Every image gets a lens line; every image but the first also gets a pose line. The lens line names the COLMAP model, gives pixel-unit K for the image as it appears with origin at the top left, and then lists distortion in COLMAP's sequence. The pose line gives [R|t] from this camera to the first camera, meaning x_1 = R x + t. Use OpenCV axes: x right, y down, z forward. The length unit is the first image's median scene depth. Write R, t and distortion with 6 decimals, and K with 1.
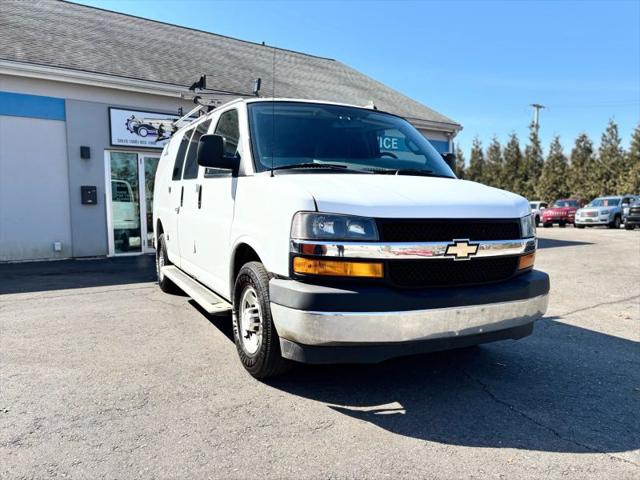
lens RADIAL K [[485.3, 0, 315.1], [0, 485.3, 240.1], [0, 0, 1]] dist [0.039073, -0.031920]
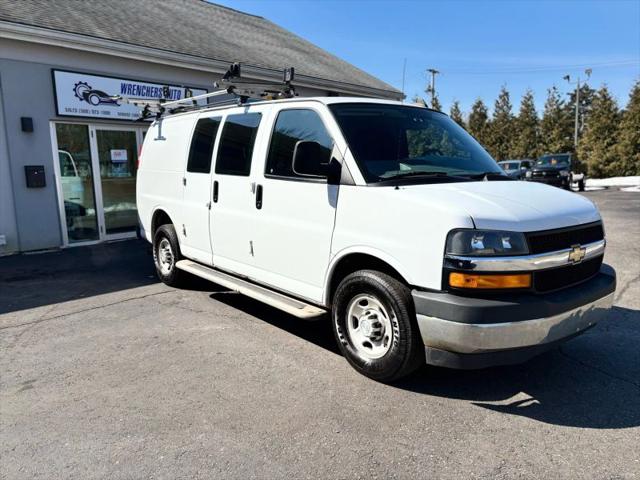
lens RADIAL K [[485.3, 0, 326.5], [0, 485.3, 238.8], [0, 0, 1]] dist [0.039073, -0.031920]
pose [[0.953119, -0.057392, 0.297105, -0.451312], [0.026129, 0.993791, 0.108147, -0.117897], [-0.301467, -0.095314, 0.948701, 0.076086]]
